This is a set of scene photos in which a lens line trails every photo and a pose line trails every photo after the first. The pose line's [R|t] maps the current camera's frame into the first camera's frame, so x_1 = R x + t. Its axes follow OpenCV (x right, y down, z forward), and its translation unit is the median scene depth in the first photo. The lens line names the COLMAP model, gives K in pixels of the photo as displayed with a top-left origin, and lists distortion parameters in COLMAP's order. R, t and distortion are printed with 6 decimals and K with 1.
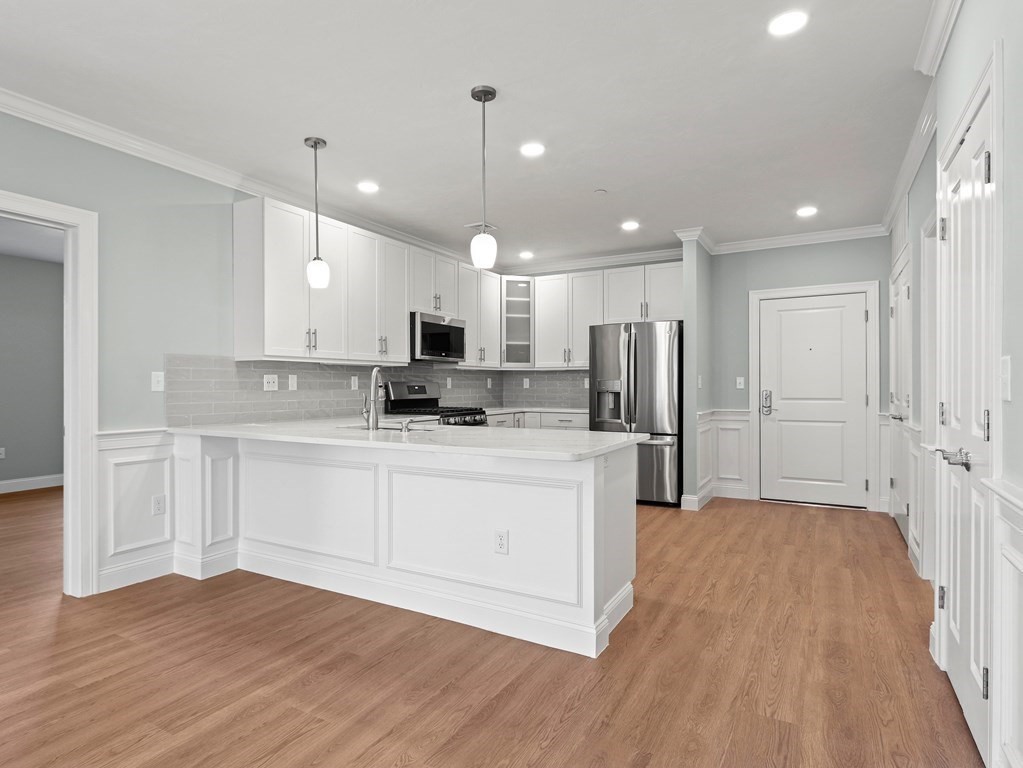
lens RADIAL K [[569.7, 0, 511.5], [0, 569.7, 384.0], [0, 0, 1]] dist [-0.000011, -0.000274]
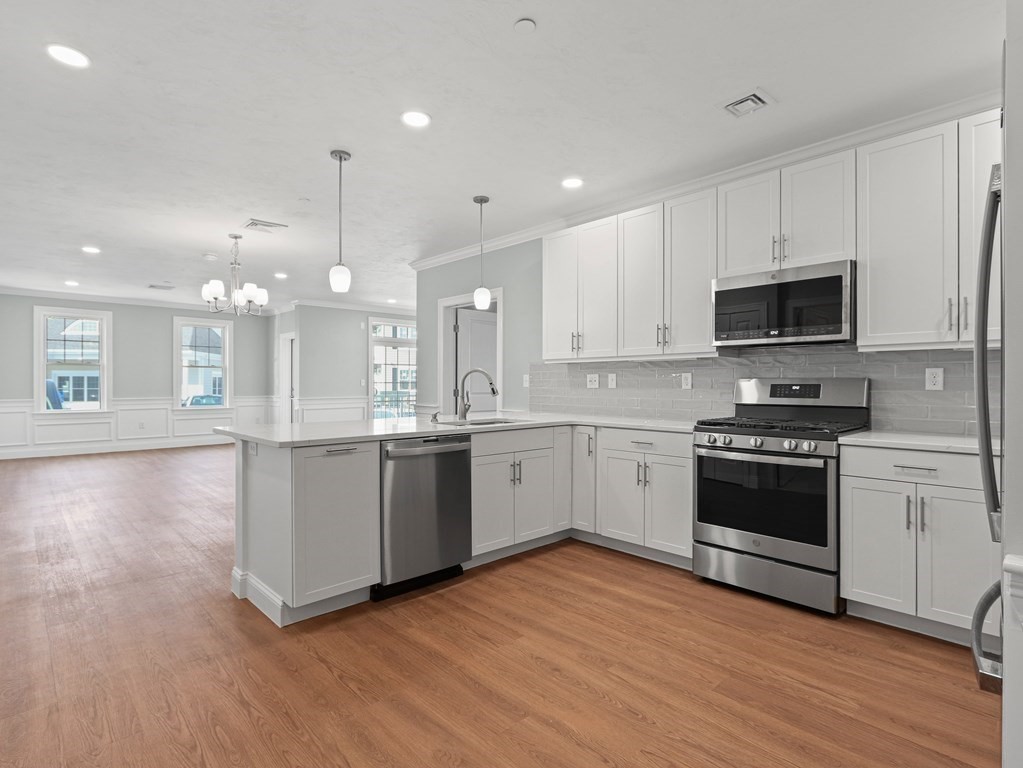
lens RADIAL K [[531.9, 0, 508.3], [0, 531.9, 387.9], [0, 0, 1]] dist [-0.003415, -0.001847]
pose [[-0.309006, 0.010101, -0.951007, 0.512727], [0.002732, 0.999949, 0.009733, 0.000322], [0.951056, 0.000410, -0.309018, 0.914162]]
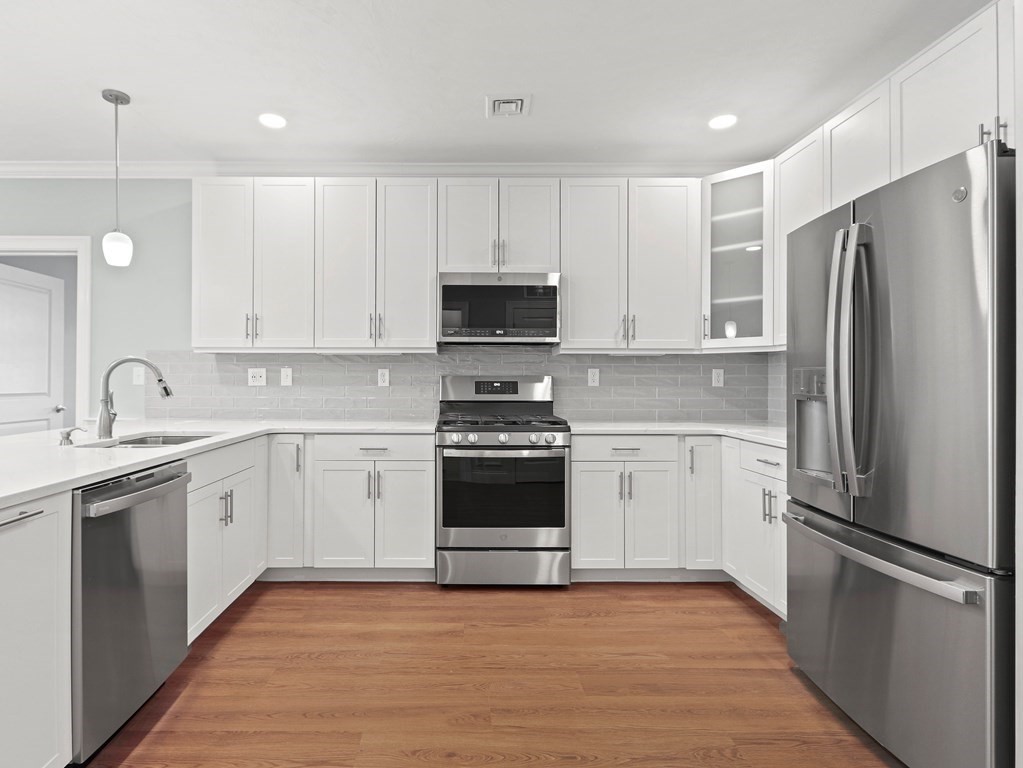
lens RADIAL K [[541.9, 0, 534.9], [0, 541.9, 381.2], [0, 0, 1]] dist [-0.005003, -0.001418]
pose [[0.489134, 0.003853, -0.872200, 0.435169], [-0.001742, 0.999993, 0.003440, 0.000313], [0.872207, -0.000163, 0.489137, 0.752850]]
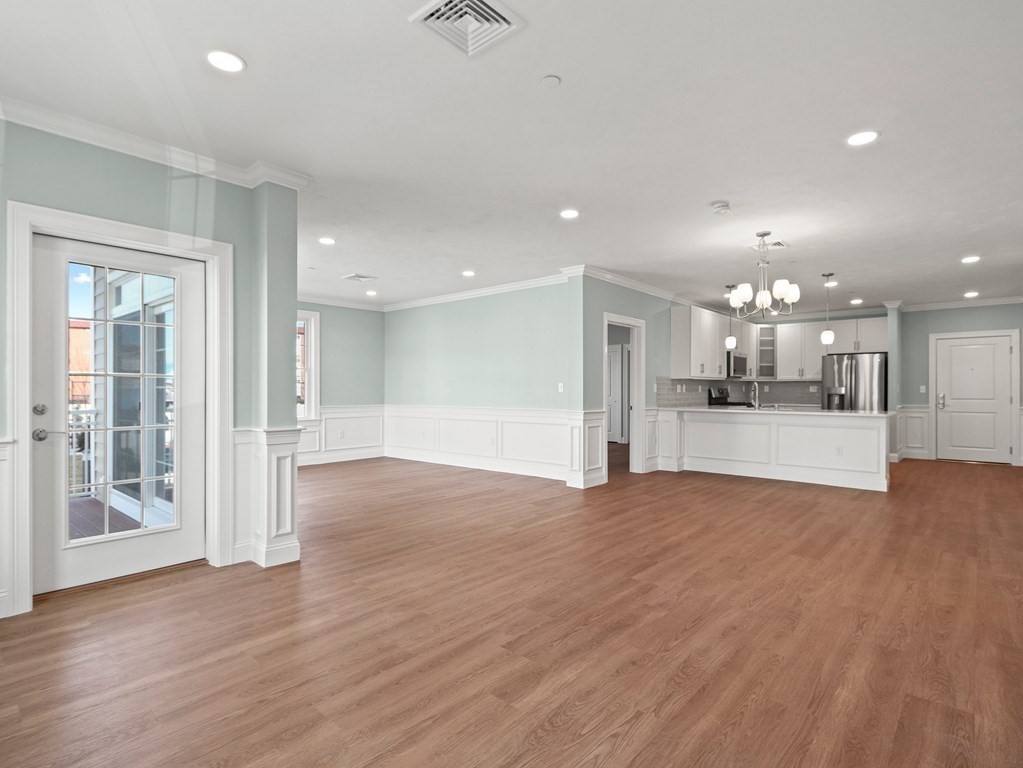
lens RADIAL K [[531.9, 0, 508.3], [0, 531.9, 387.9], [0, 0, 1]] dist [-0.003415, -0.001847]
pose [[0.976235, 0.002813, -0.216696, -0.479029], [-0.003203, 0.999994, -0.001447, 0.000320], [0.216690, 0.002106, 0.976238, -0.834373]]
